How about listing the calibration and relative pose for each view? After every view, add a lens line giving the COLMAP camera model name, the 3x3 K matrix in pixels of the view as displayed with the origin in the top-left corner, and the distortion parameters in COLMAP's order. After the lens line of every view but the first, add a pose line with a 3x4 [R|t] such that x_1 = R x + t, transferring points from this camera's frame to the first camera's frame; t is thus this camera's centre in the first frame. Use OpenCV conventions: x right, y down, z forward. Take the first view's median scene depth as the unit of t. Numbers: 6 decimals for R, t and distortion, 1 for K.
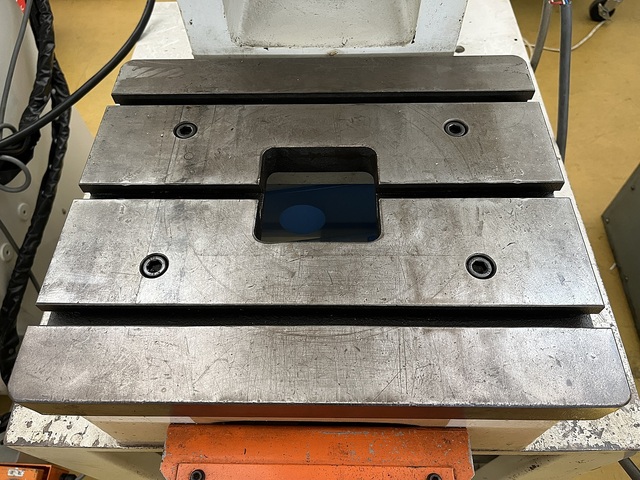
lens RADIAL K [[498.0, 0, 320.1], [0, 498.0, 243.3], [0, 0, 1]] dist [0.050083, -0.101209]
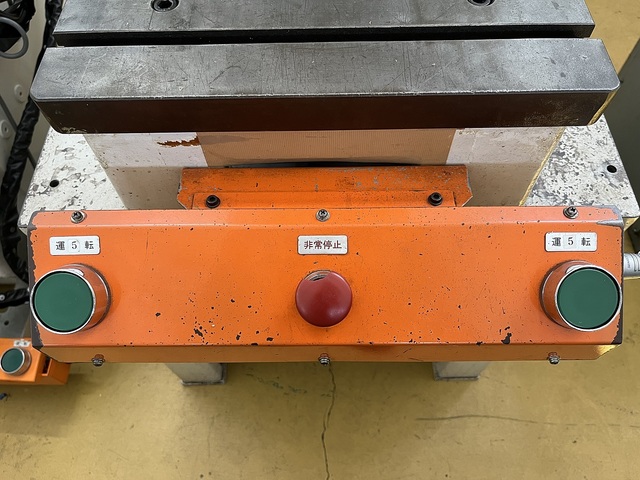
lens RADIAL K [[498.0, 0, 320.1], [0, 498.0, 243.3], [0, 0, 1]] dist [0.050083, -0.101209]
pose [[0.999737, -0.013659, 0.018421, -0.036160], [0.012572, 0.998245, 0.057871, 0.463850], [-0.019179, -0.057624, 0.998154, -0.061873]]
